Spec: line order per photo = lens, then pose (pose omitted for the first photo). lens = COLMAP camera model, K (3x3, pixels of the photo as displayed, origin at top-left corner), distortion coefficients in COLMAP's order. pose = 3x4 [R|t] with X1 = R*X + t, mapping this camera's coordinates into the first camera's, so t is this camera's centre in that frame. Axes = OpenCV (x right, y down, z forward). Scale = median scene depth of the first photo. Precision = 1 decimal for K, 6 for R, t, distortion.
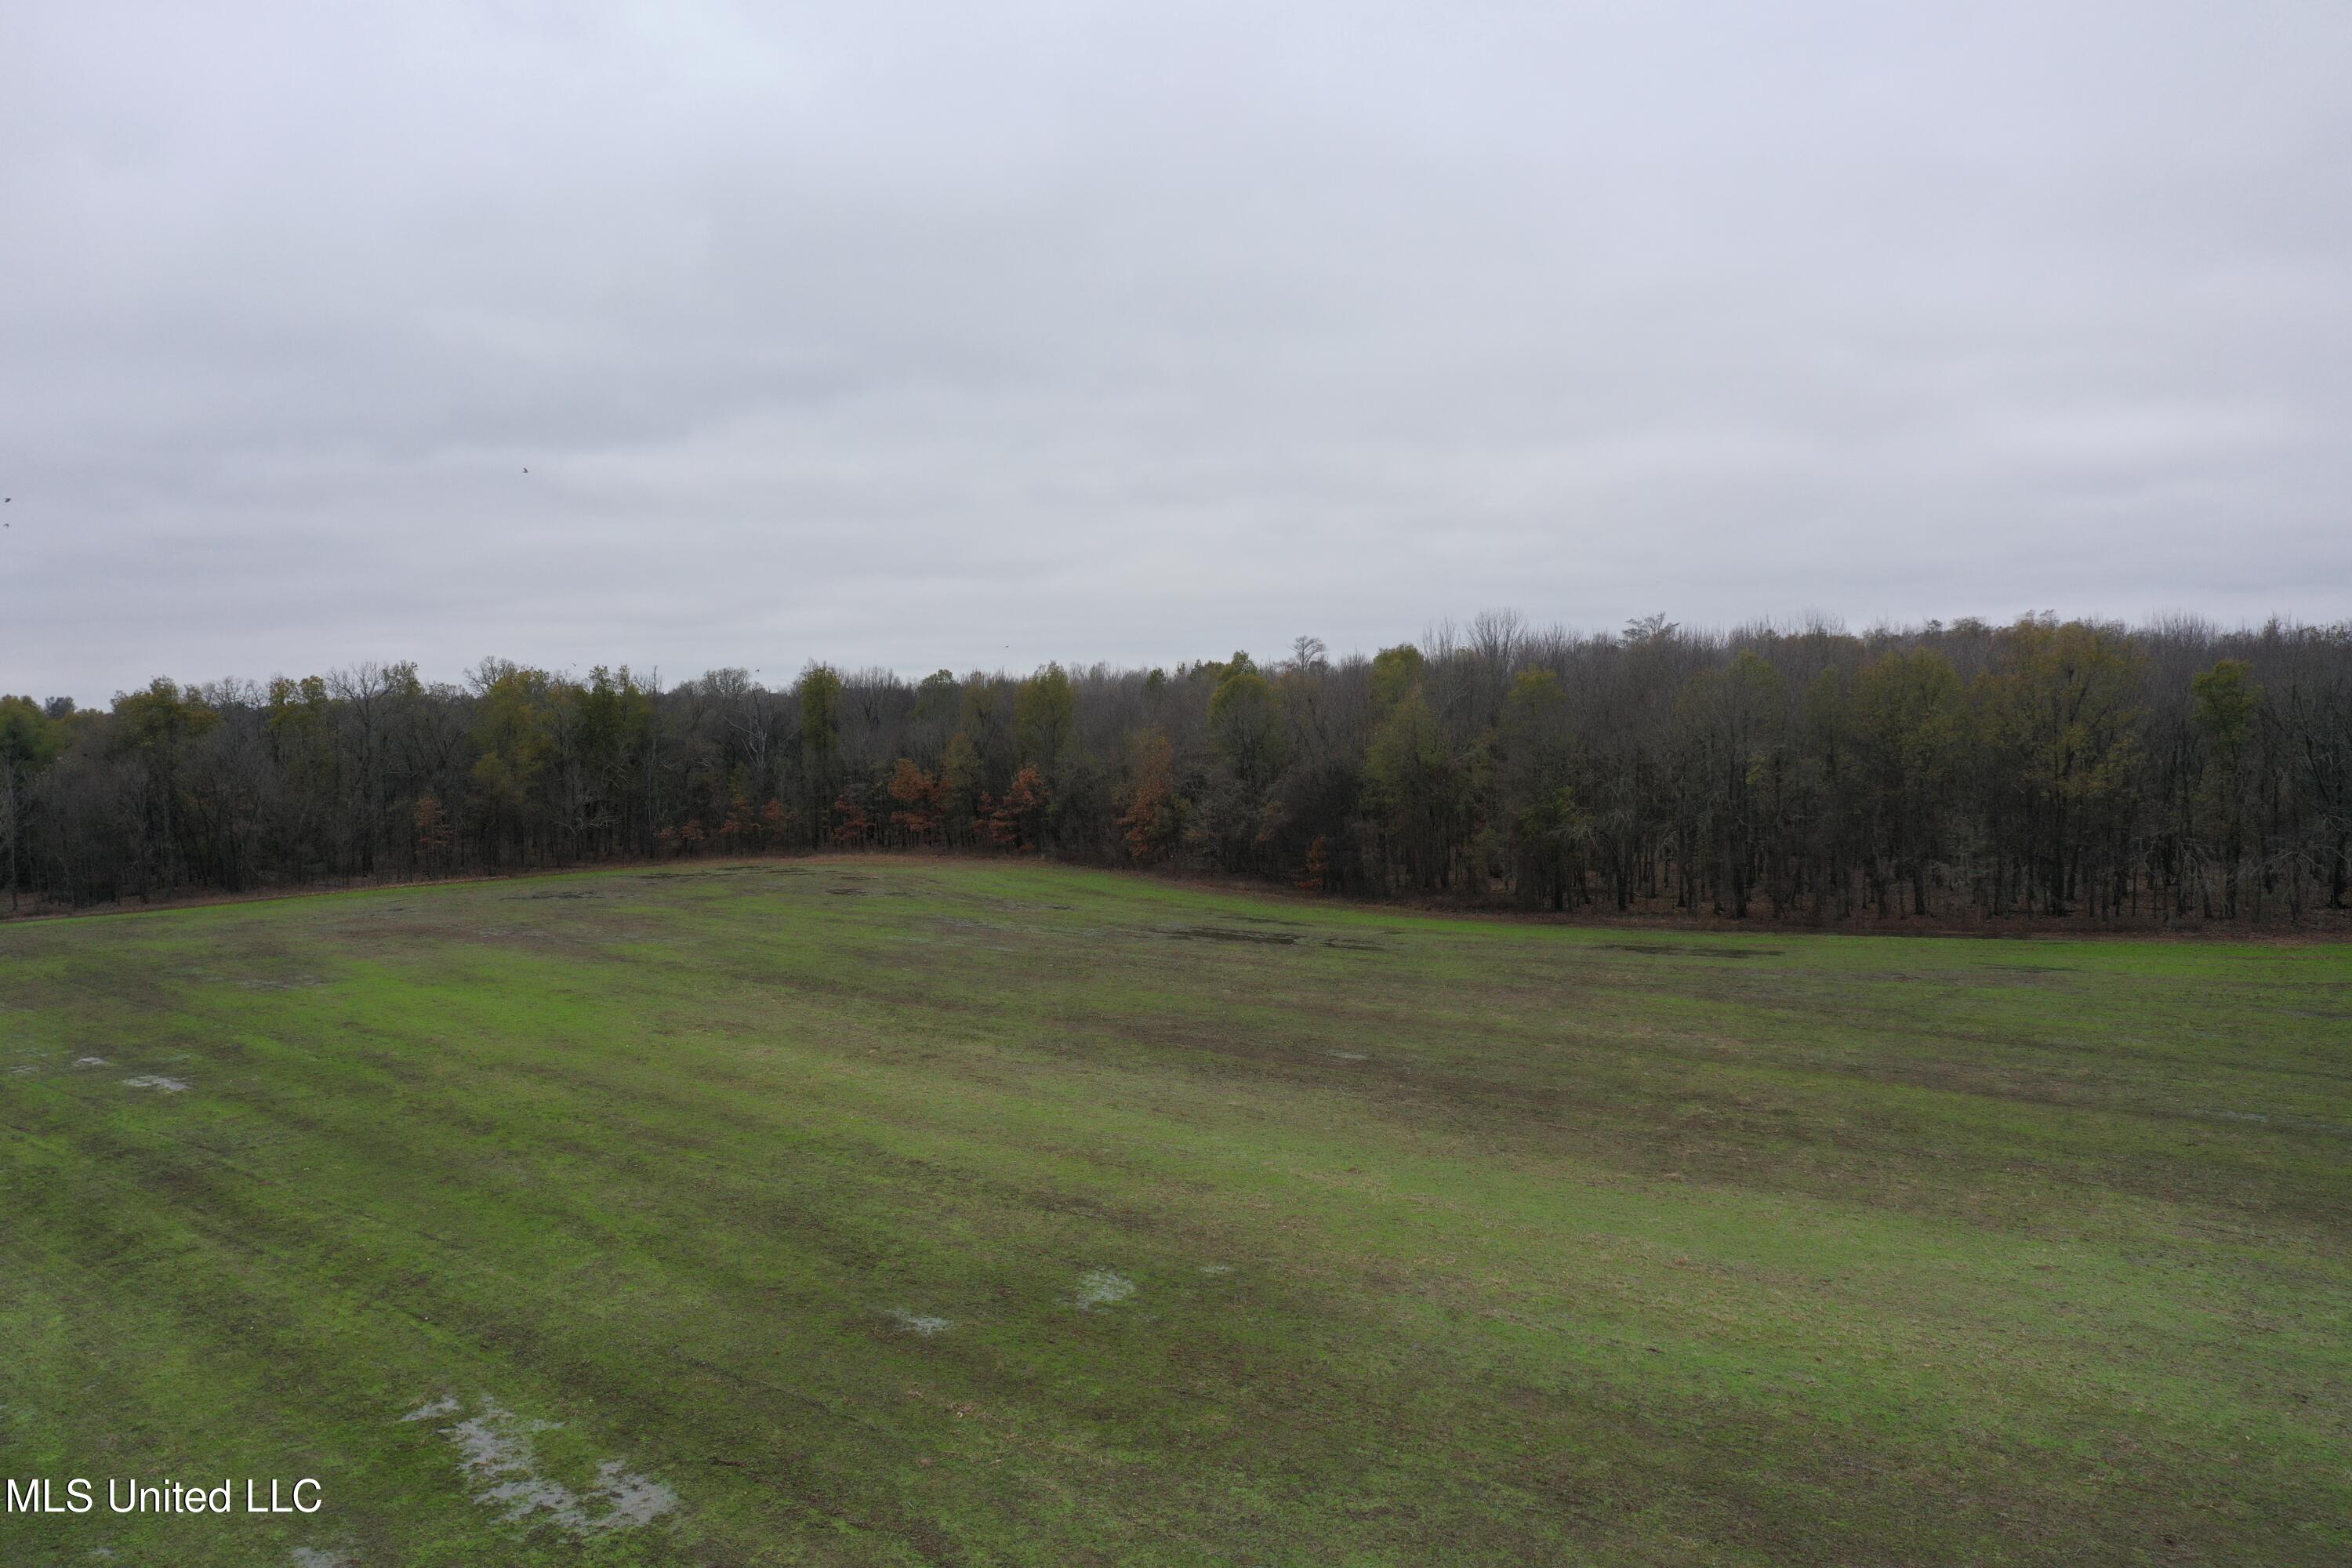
lens RADIAL K [[1892.2, 0, 1175.9], [0, 1892.2, 784.8], [0, 0, 1]] dist [-0.001763, -0.001576]
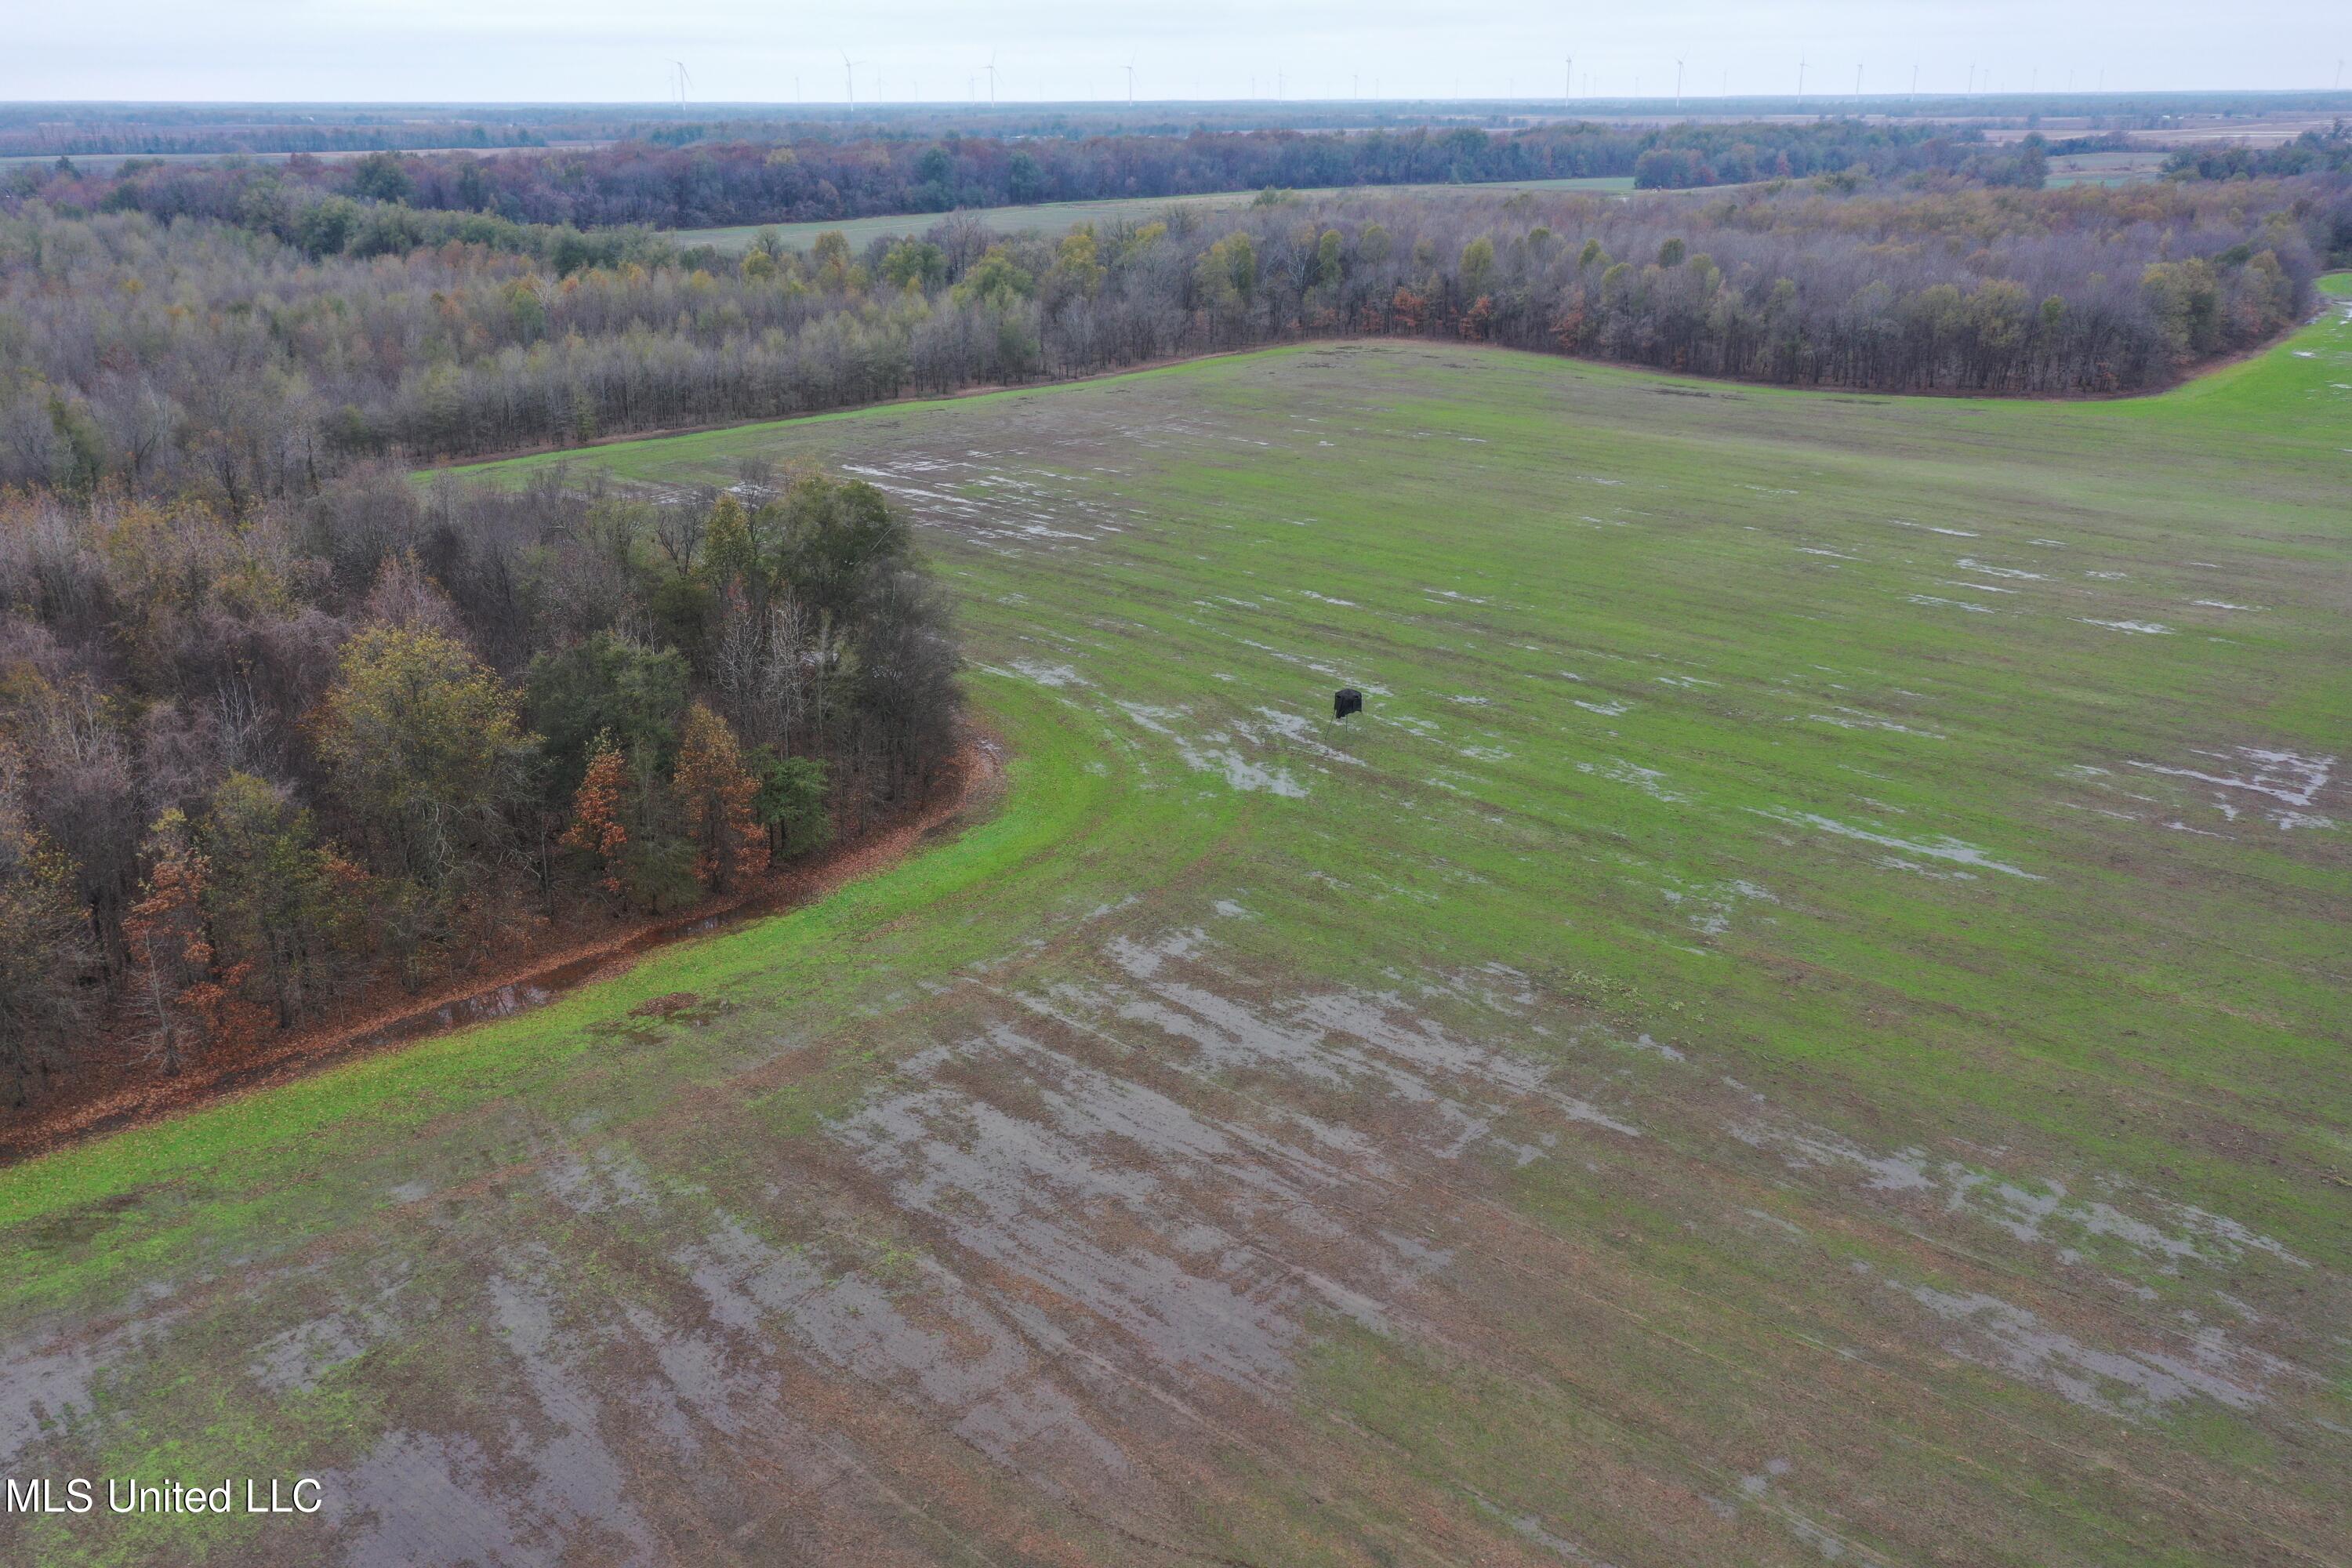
lens RADIAL K [[1892.2, 0, 1176.3], [0, 1892.2, 784.0], [0, 0, 1]] dist [-0.001763, -0.001576]
pose [[0.999905, 0.009440, 0.010037, -0.644194], [-0.012003, 0.954462, 0.298092, -0.166738], [-0.006766, -0.298184, 0.954484, -1.580984]]
